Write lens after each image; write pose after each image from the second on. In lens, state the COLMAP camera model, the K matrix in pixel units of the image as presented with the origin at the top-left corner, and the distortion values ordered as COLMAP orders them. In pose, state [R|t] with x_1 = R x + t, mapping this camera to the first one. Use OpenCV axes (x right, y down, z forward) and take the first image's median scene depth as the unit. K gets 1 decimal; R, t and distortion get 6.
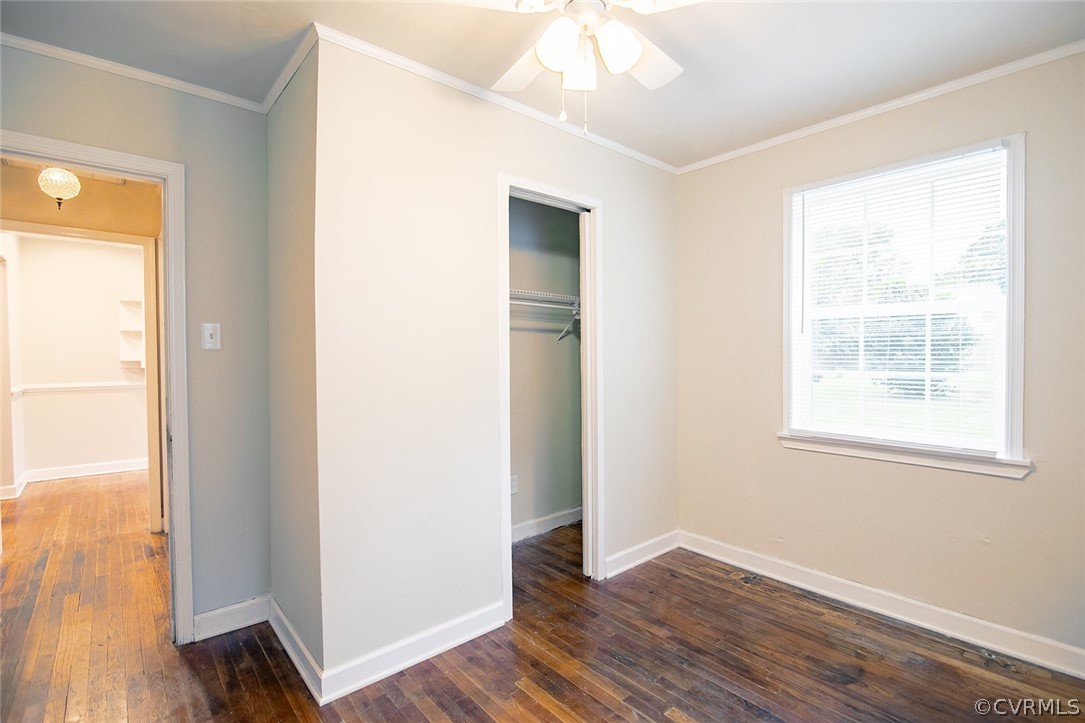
lens RADIAL K [[504.4, 0, 547.0], [0, 504.4, 361.9], [0, 0, 1]] dist [-0.015119, 0.000566]
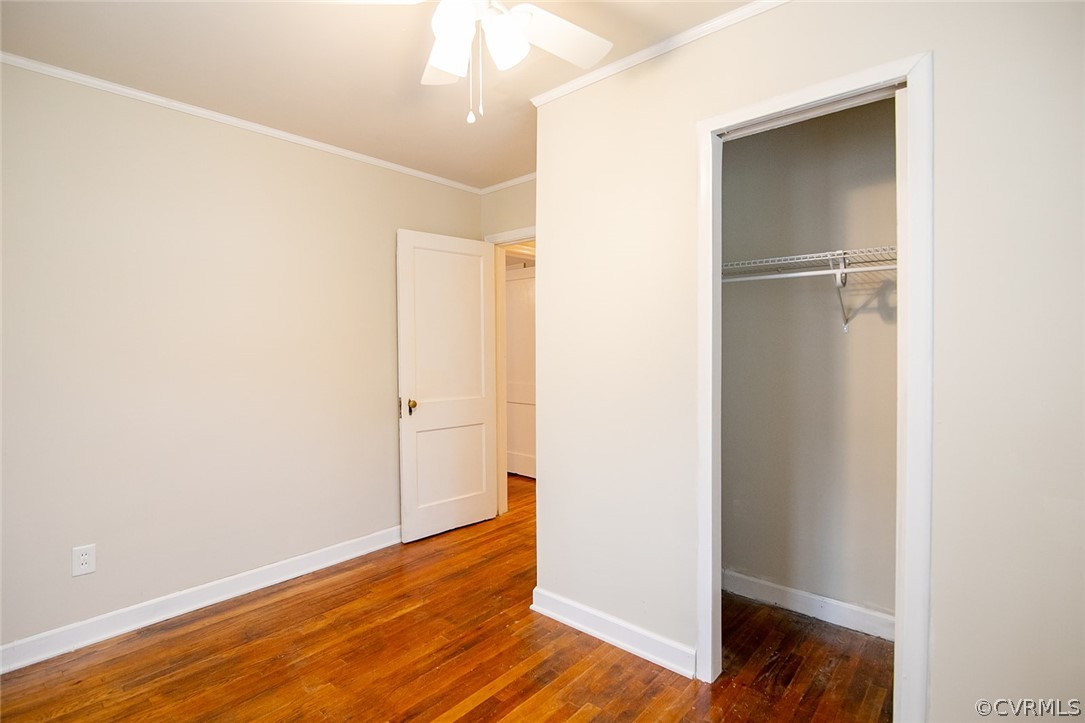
lens RADIAL K [[524.1, 0, 542.5], [0, 524.1, 361.5], [0, 0, 1]] dist [-0.000228, -0.000088]
pose [[0.133876, 0.028618, -0.990585, 0.755312], [-0.011427, 0.999561, 0.027333, -0.014705], [0.990932, 0.007660, 0.134145, 0.677598]]
